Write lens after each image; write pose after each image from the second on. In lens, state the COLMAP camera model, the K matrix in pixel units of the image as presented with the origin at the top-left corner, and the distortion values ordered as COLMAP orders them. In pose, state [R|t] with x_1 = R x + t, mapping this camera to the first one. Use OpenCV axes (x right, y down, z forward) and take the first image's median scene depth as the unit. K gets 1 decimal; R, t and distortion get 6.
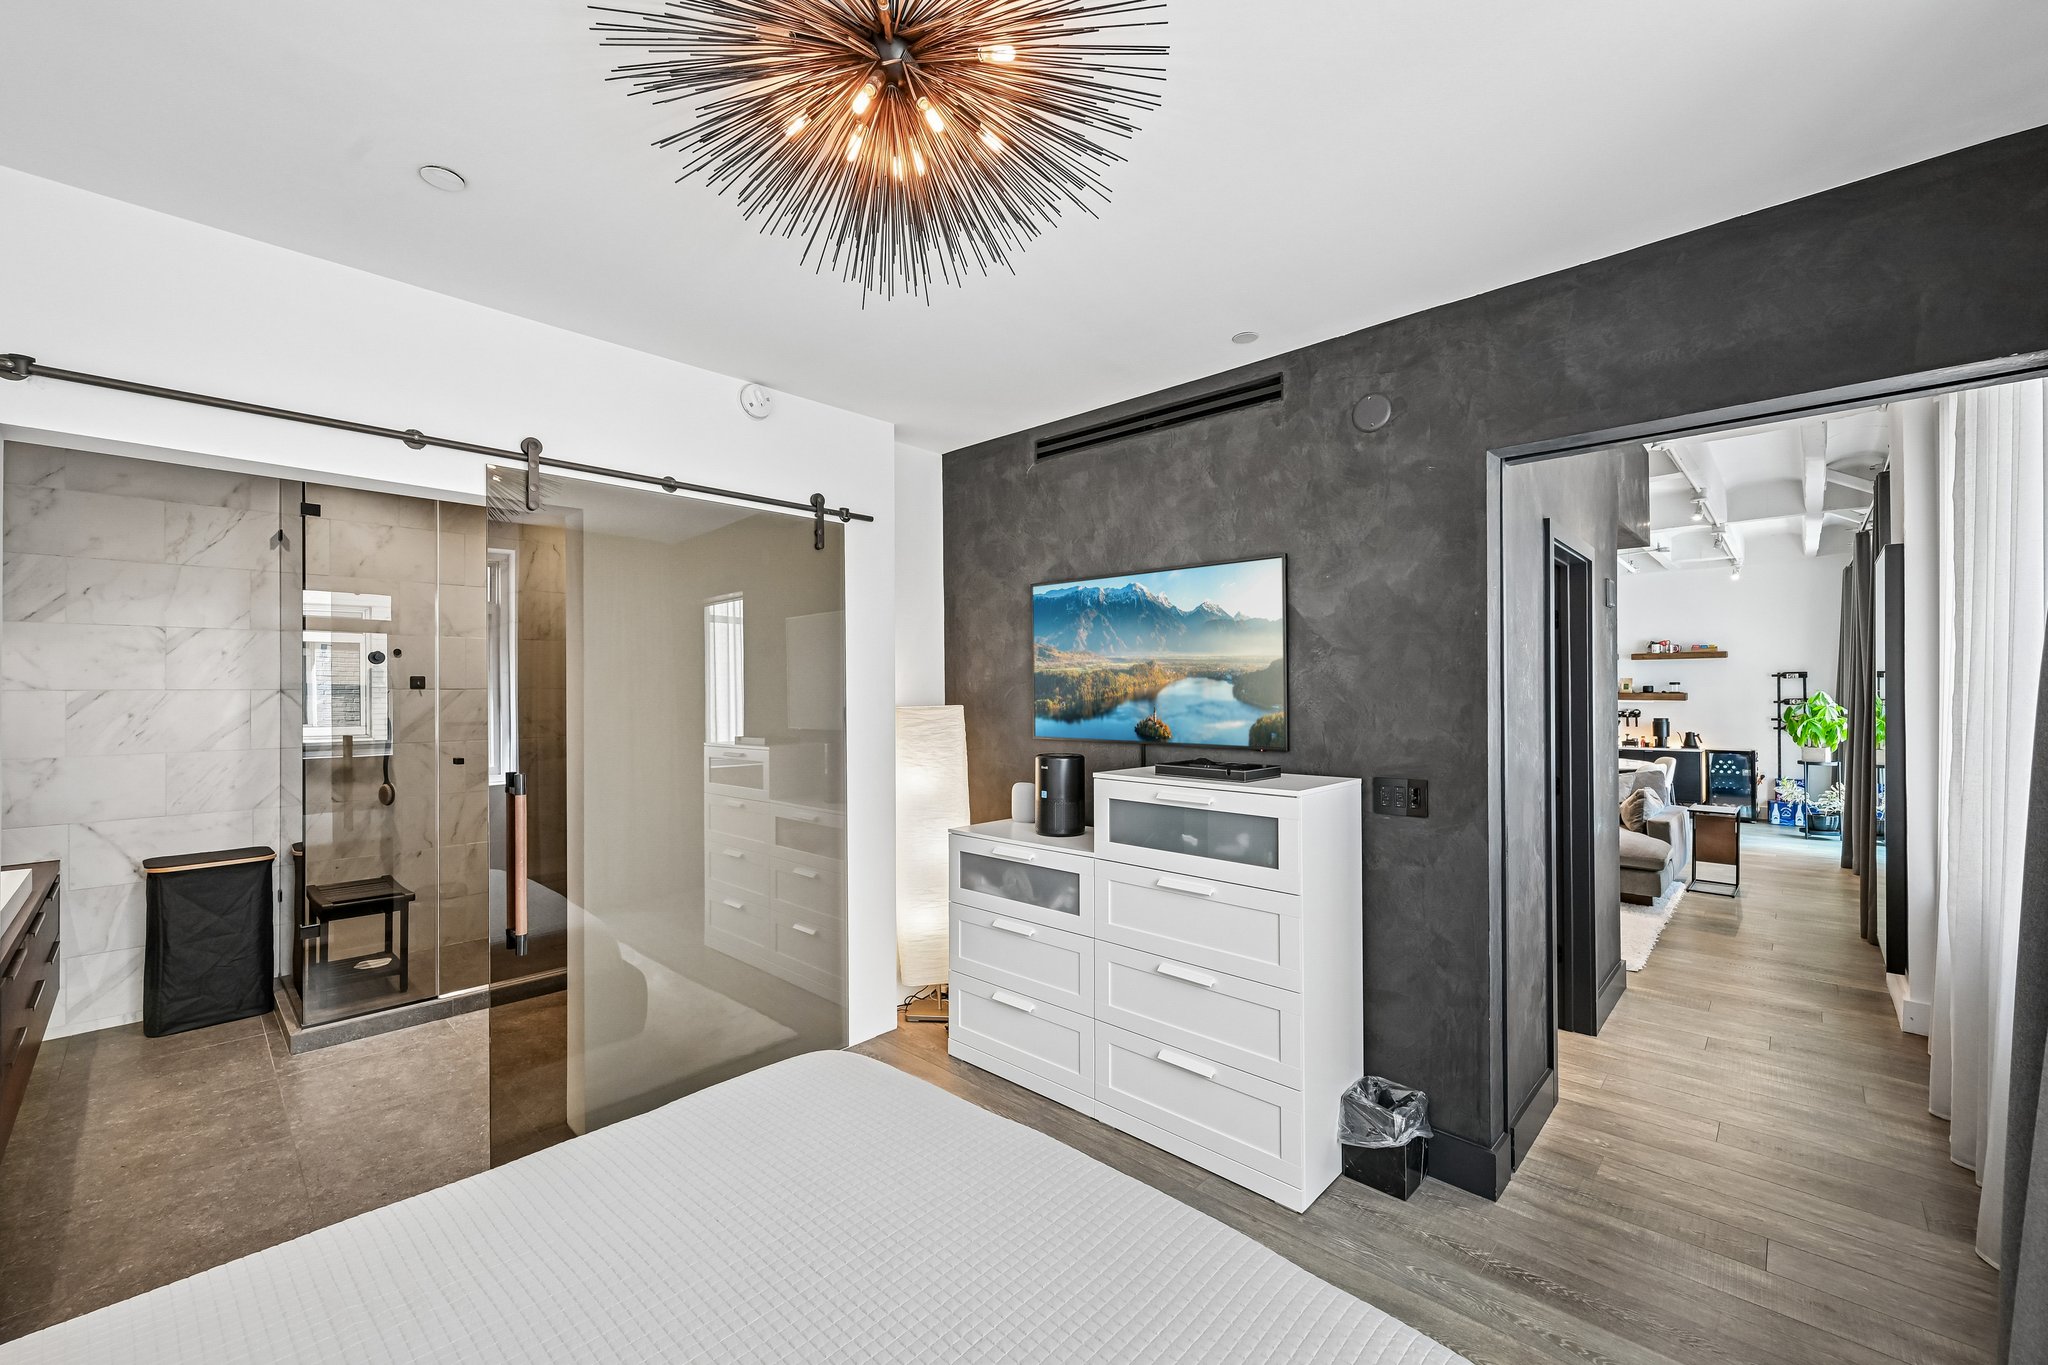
lens RADIAL K [[816.1, 0, 1024.7], [0, 816.1, 686.2], [0, 0, 1]] dist [-0.003129, 0.001010]
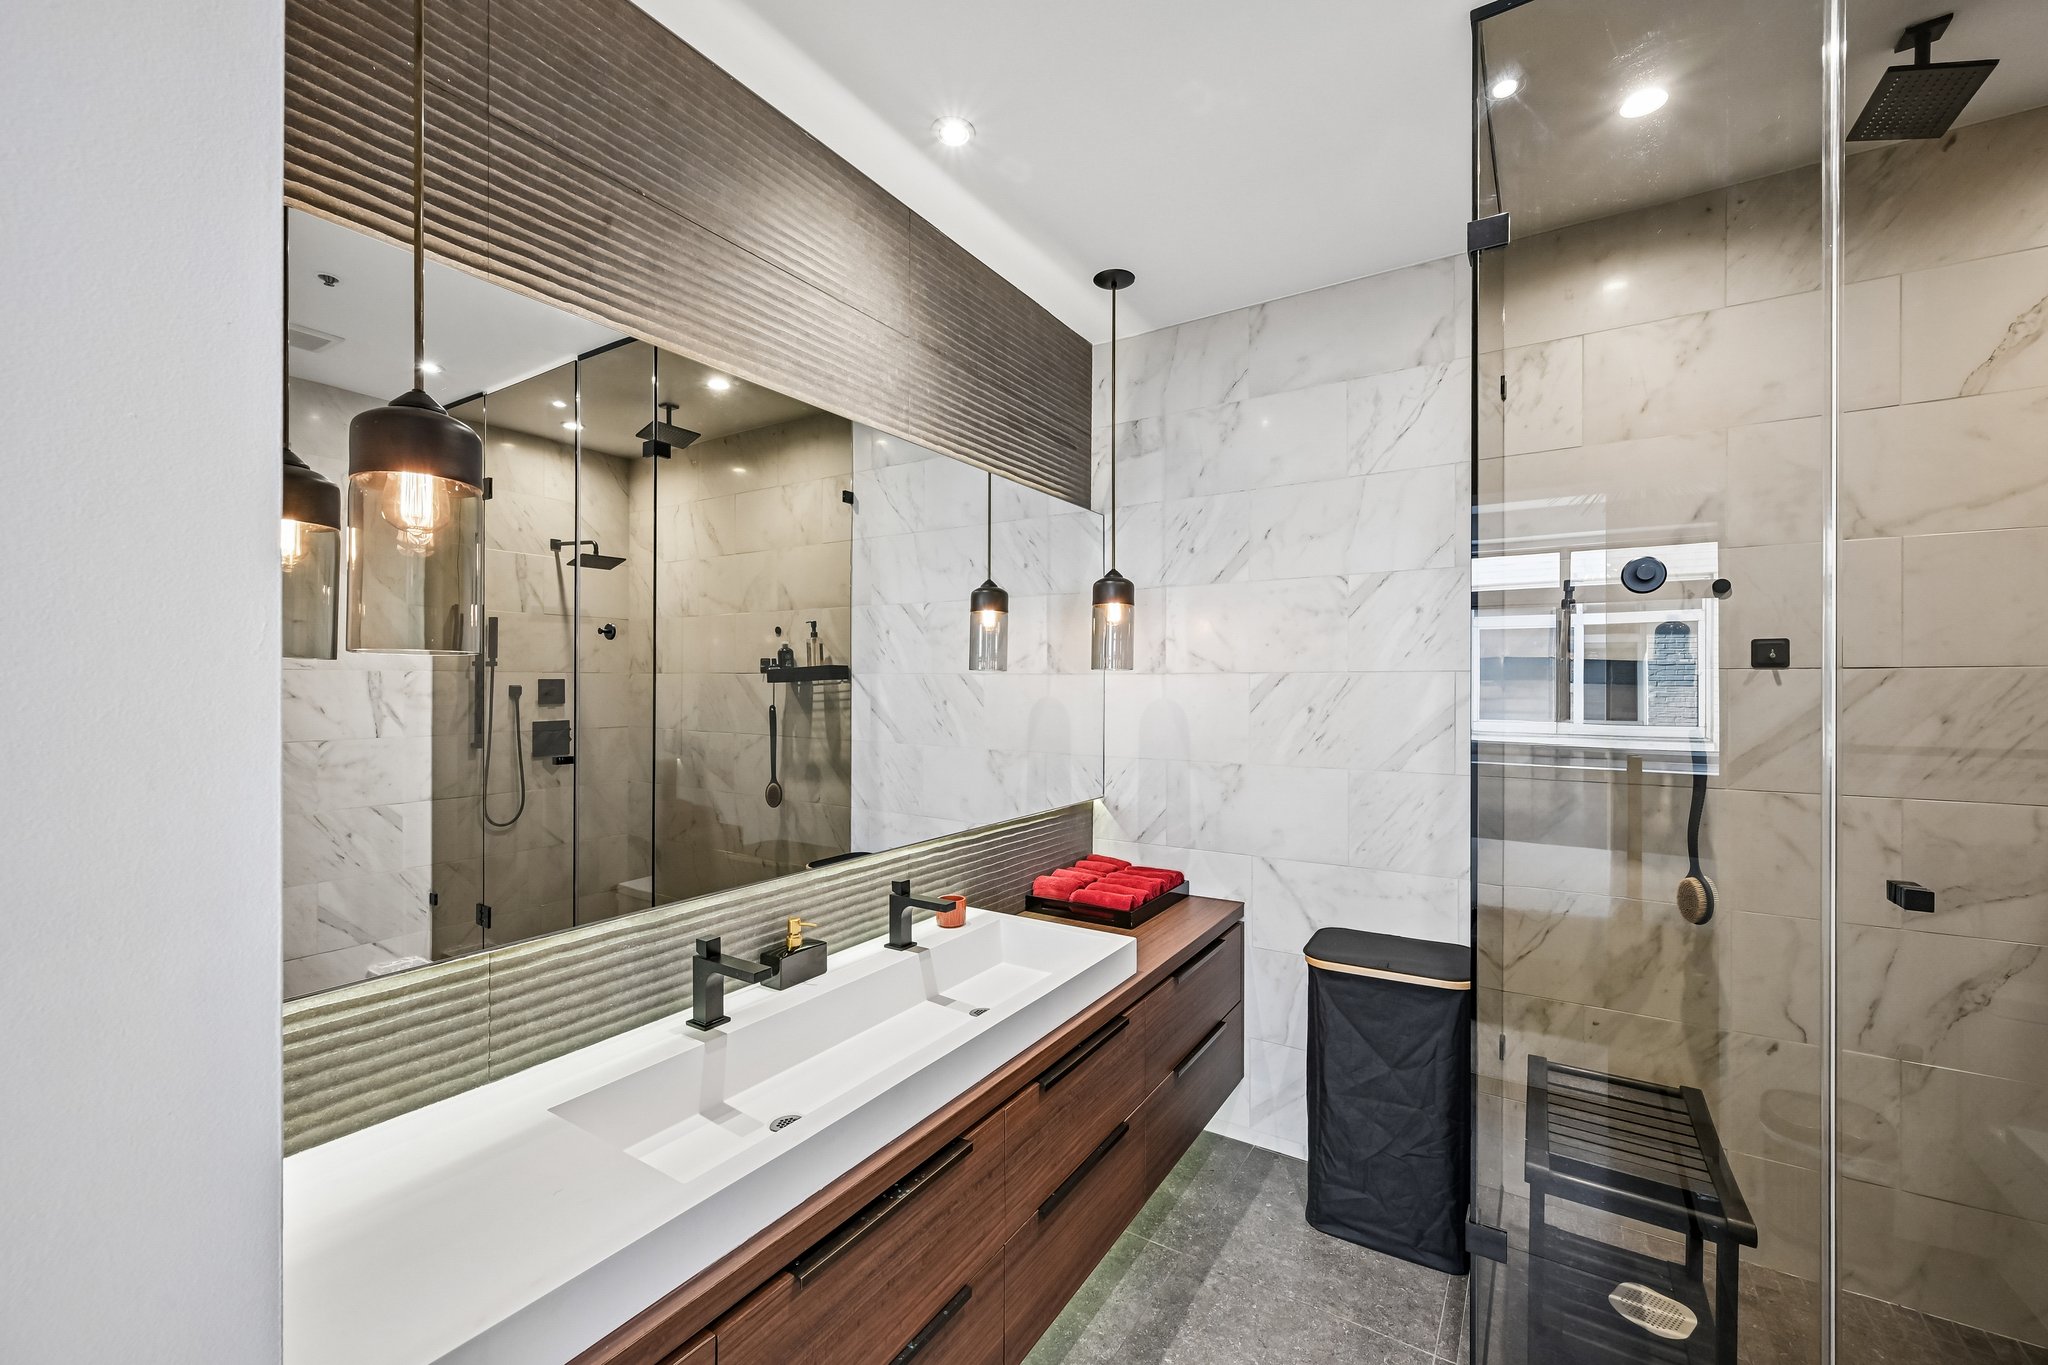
lens RADIAL K [[816.1, 0, 1027.2], [0, 816.1, 684.3], [0, 0, 1]] dist [-0.003129, 0.001010]
pose [[0.183086, 0.003943, -0.983089, -0.471282], [0.002881, 0.999986, 0.004547, 0.010819], [0.983093, -0.003665, 0.183072, 0.640928]]
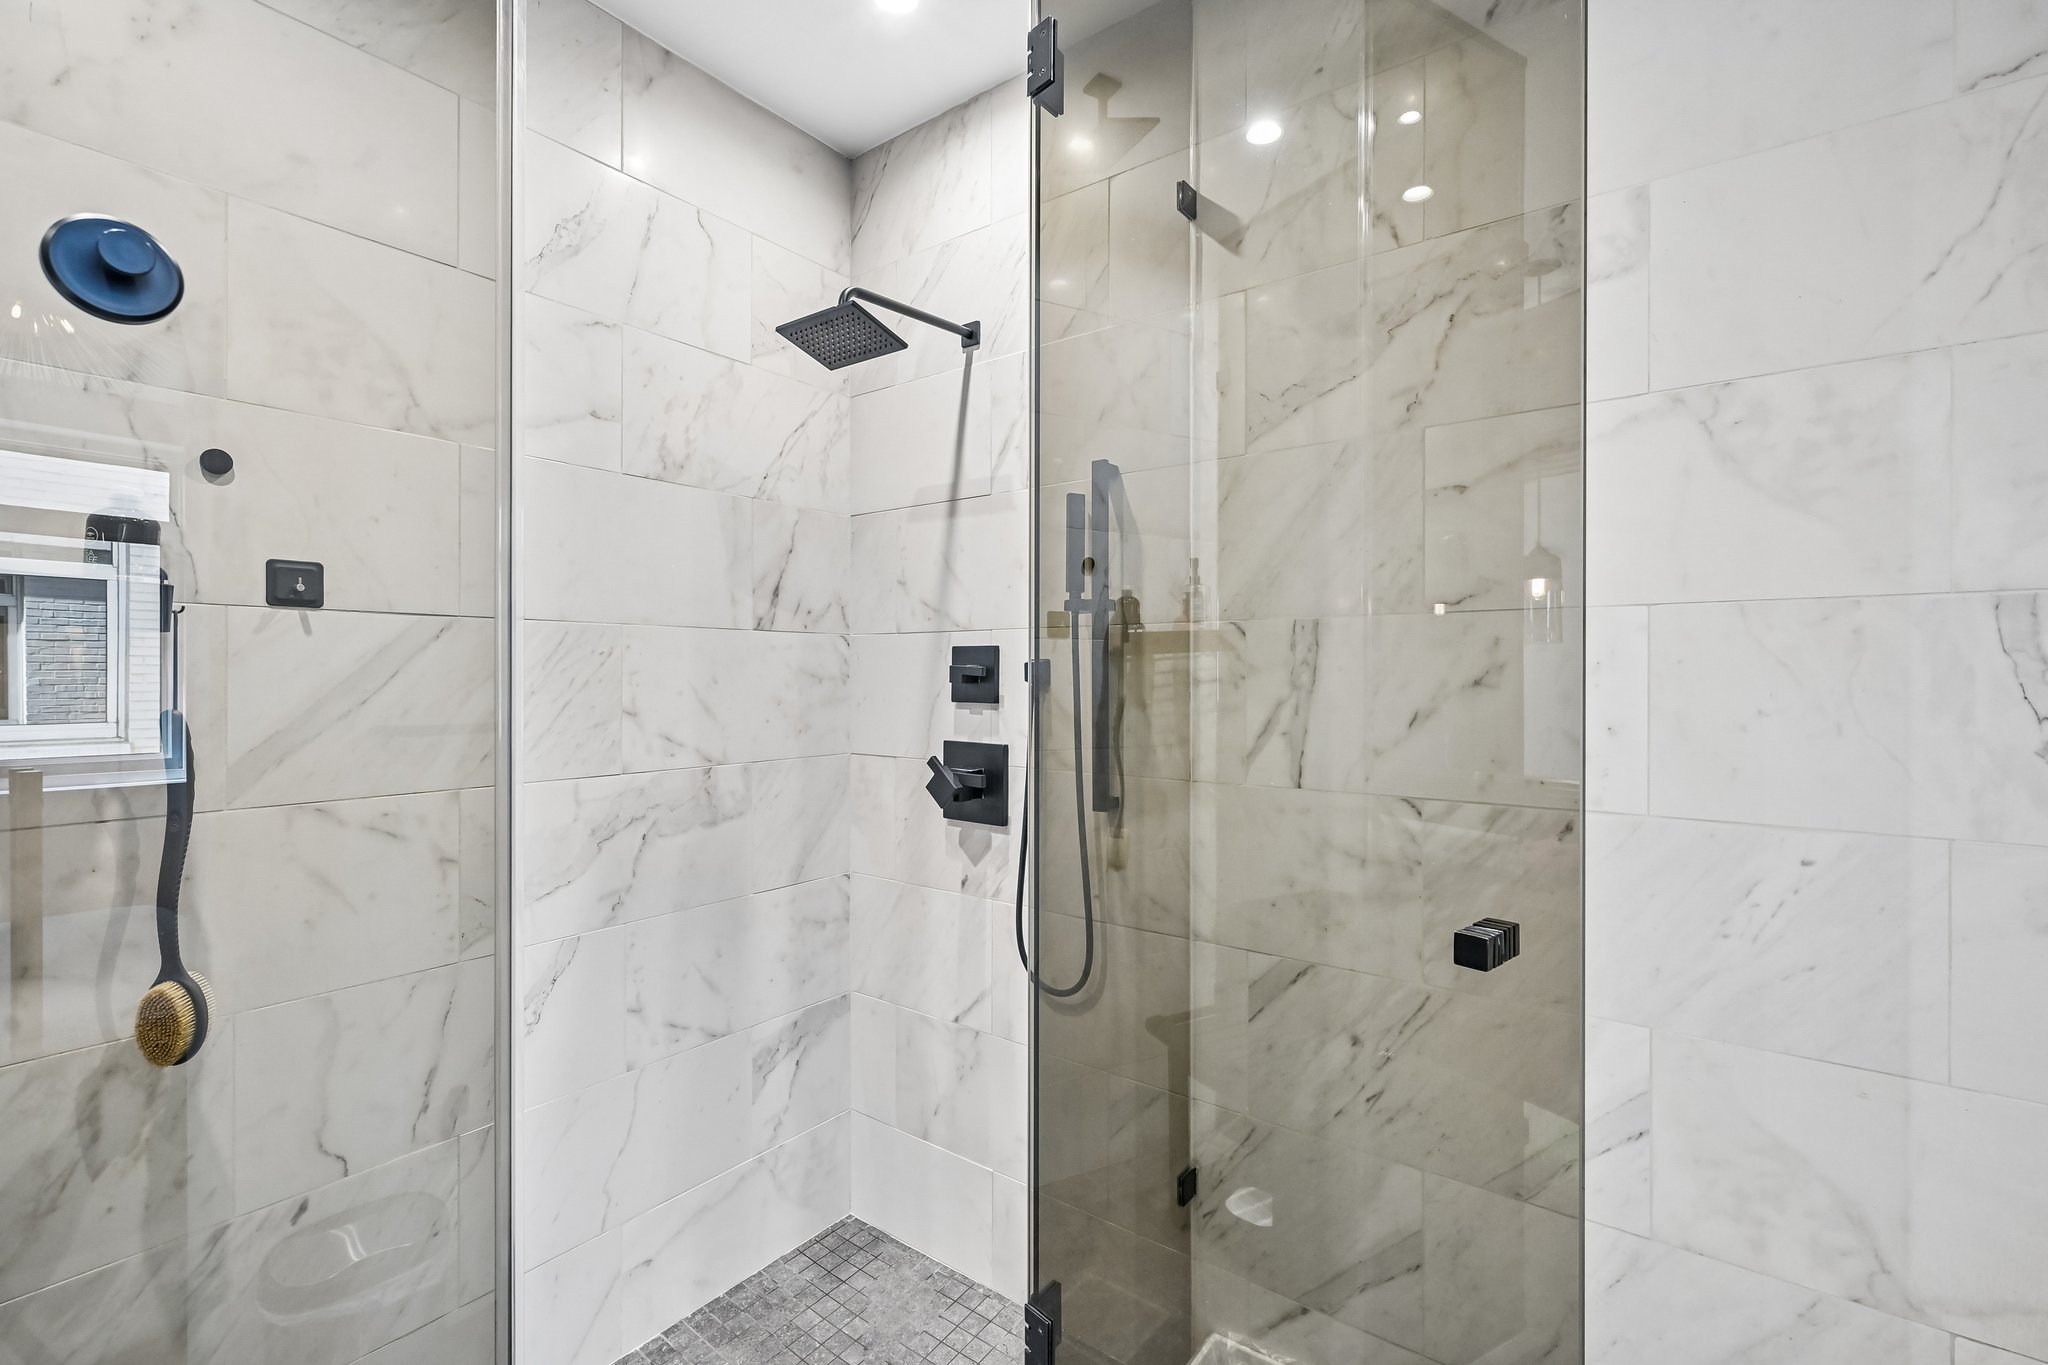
lens RADIAL K [[902.5, 0, 1028.9], [0, 902.5, 675.6], [0, 0, 1]] dist [-0.006506, 0.003116]
pose [[0.994351, 0.006449, 0.105944, -0.643081], [-0.006958, 0.999966, 0.004438, 0.027961], [-0.105912, -0.005150, 0.994362, 0.814140]]
